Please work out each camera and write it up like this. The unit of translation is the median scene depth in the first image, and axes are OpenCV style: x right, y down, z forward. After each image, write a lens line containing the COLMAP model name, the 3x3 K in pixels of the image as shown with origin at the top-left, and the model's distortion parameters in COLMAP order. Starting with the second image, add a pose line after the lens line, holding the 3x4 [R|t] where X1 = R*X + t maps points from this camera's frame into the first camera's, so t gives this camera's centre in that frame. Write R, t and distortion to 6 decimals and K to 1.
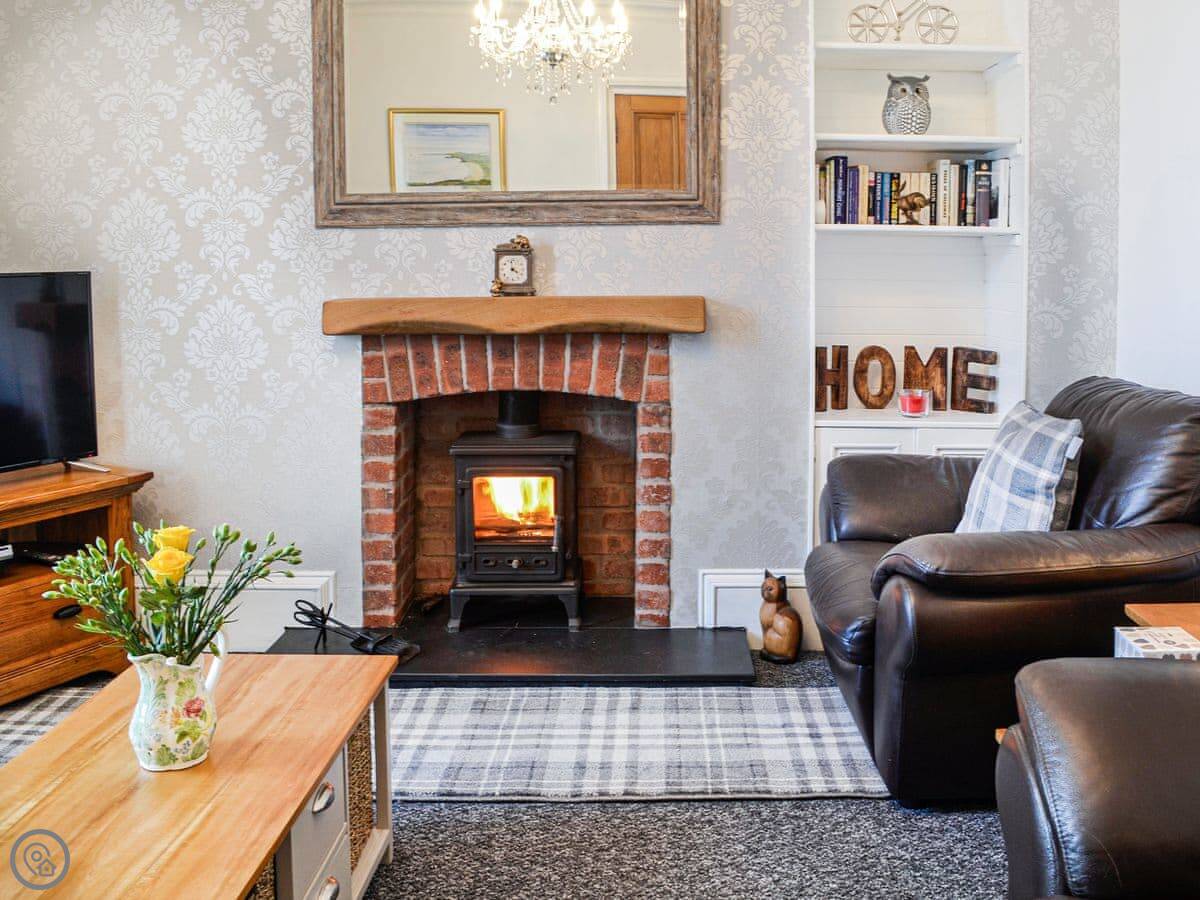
lens RADIAL K [[1115.4, 0, 478.1], [0, 1115.4, 374.3], [0, 0, 1]] dist [-0.070551, 0.003738]
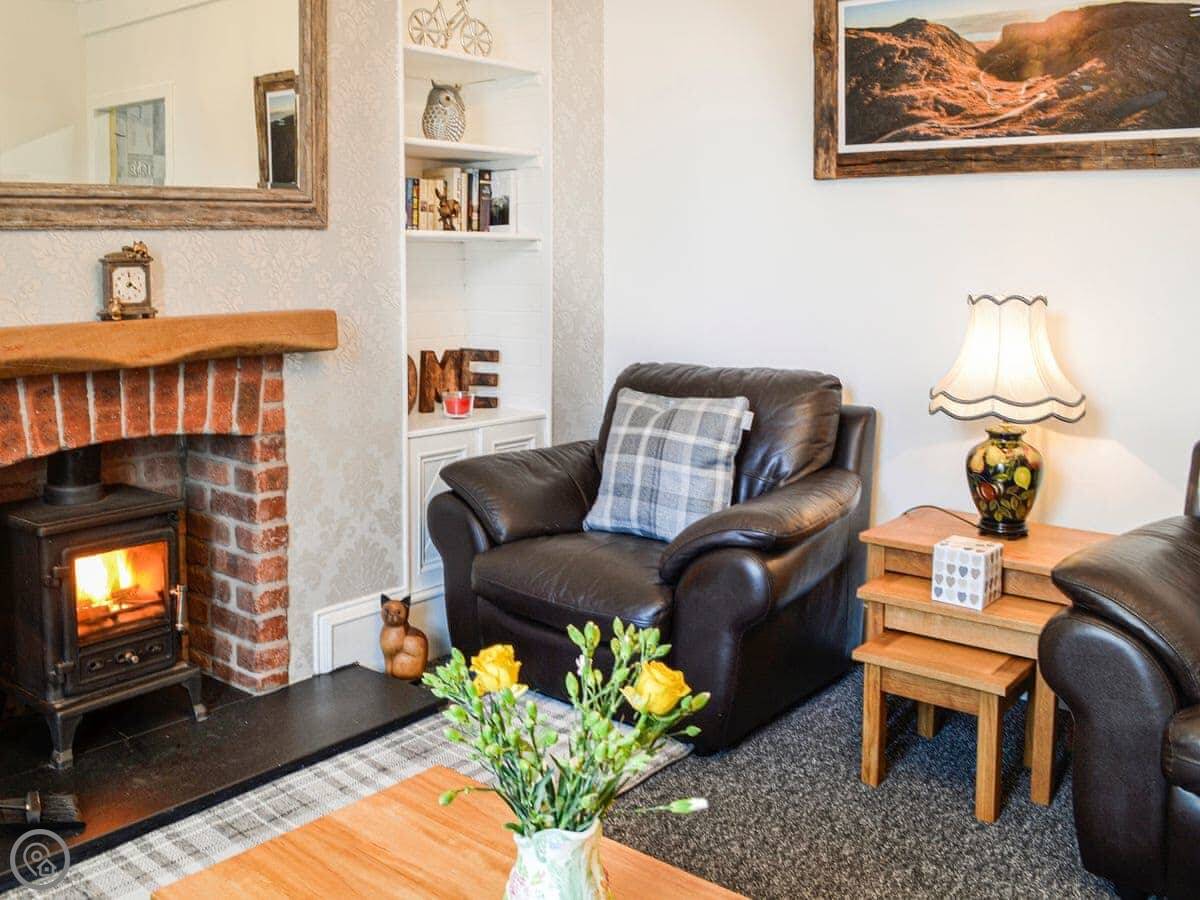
lens RADIAL K [[1168.3, 0, 601.8], [0, 1168.3, 405.5], [0, 0, 1]] dist [-0.070626, -0.001935]
pose [[0.616156, -0.102092, 0.780980, -0.392675], [0.087837, 0.994285, 0.060677, -0.029141], [-0.782711, 0.031212, 0.621602, 0.232022]]
